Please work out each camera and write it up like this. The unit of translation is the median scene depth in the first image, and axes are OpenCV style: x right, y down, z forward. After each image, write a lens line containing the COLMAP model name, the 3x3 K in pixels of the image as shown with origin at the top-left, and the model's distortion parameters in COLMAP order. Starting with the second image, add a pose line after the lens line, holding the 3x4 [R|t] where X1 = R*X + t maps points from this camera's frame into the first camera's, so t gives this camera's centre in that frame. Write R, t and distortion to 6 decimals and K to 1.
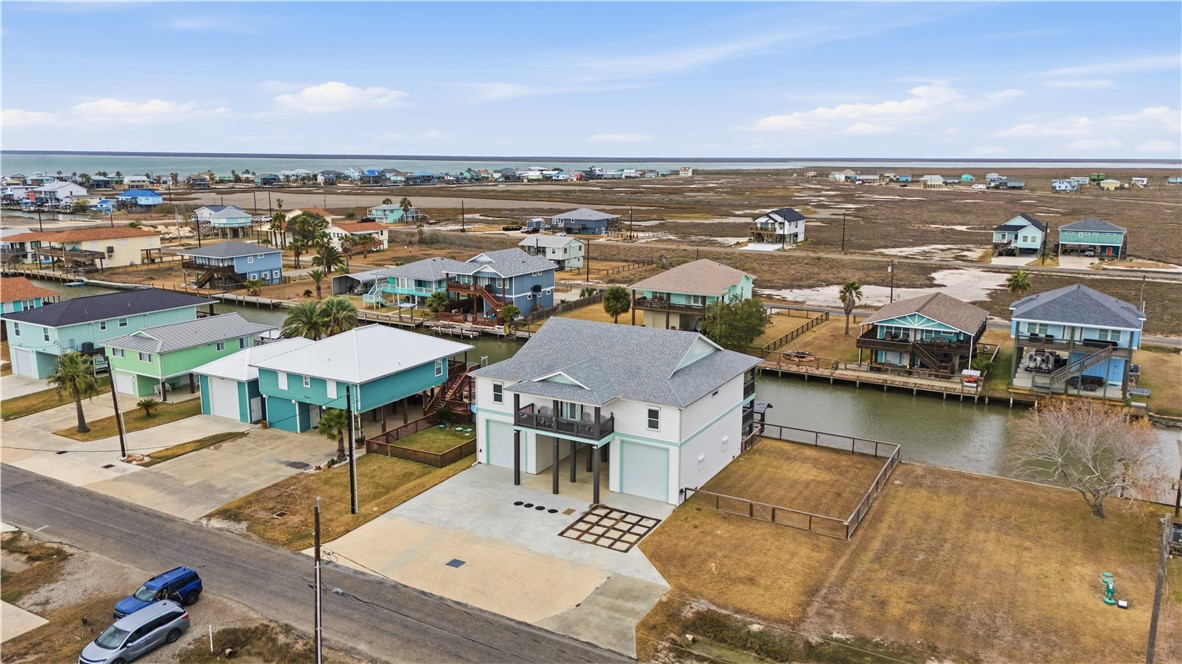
lens RADIAL K [[866.1, 0, 591.0], [0, 866.1, 332.0], [0, 0, 1]] dist [0.084996, -0.097367]
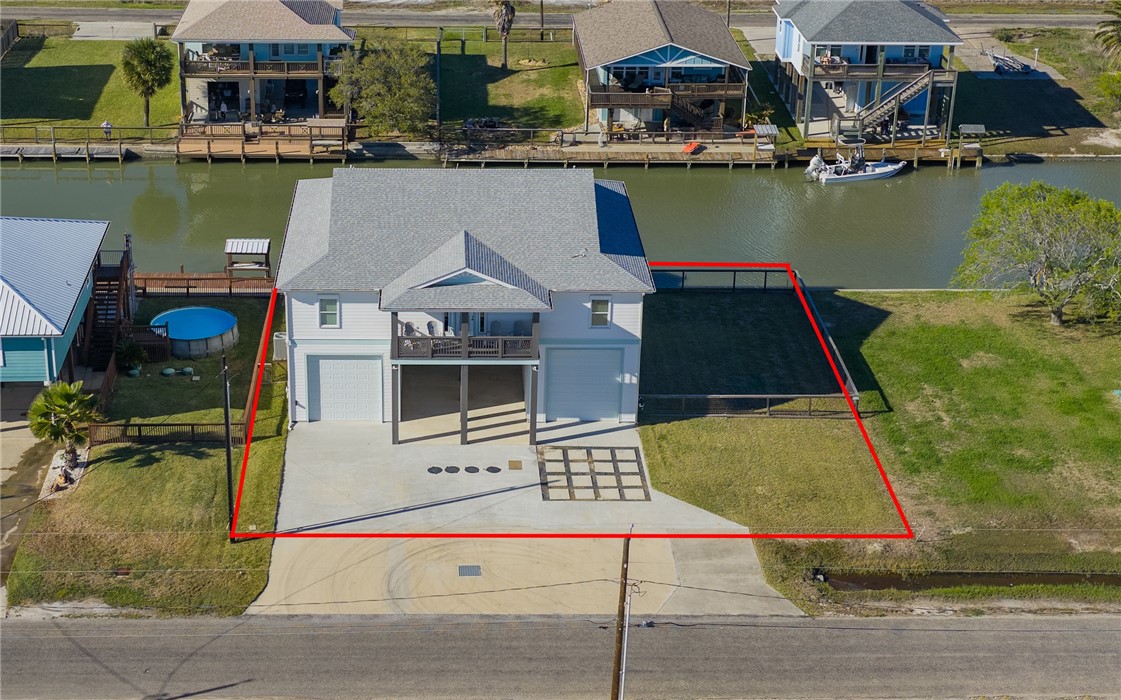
lens RADIAL K [[1877.2, 0, 450.0], [0, 1877.2, 348.7], [0, 0, 1]] dist [0.058407, 0.093575]
pose [[0.866538, -0.203167, 0.455889, -0.688481], [0.100539, 0.965732, 0.239279, -0.232392], [-0.488881, -0.161510, 0.857269, -0.234702]]
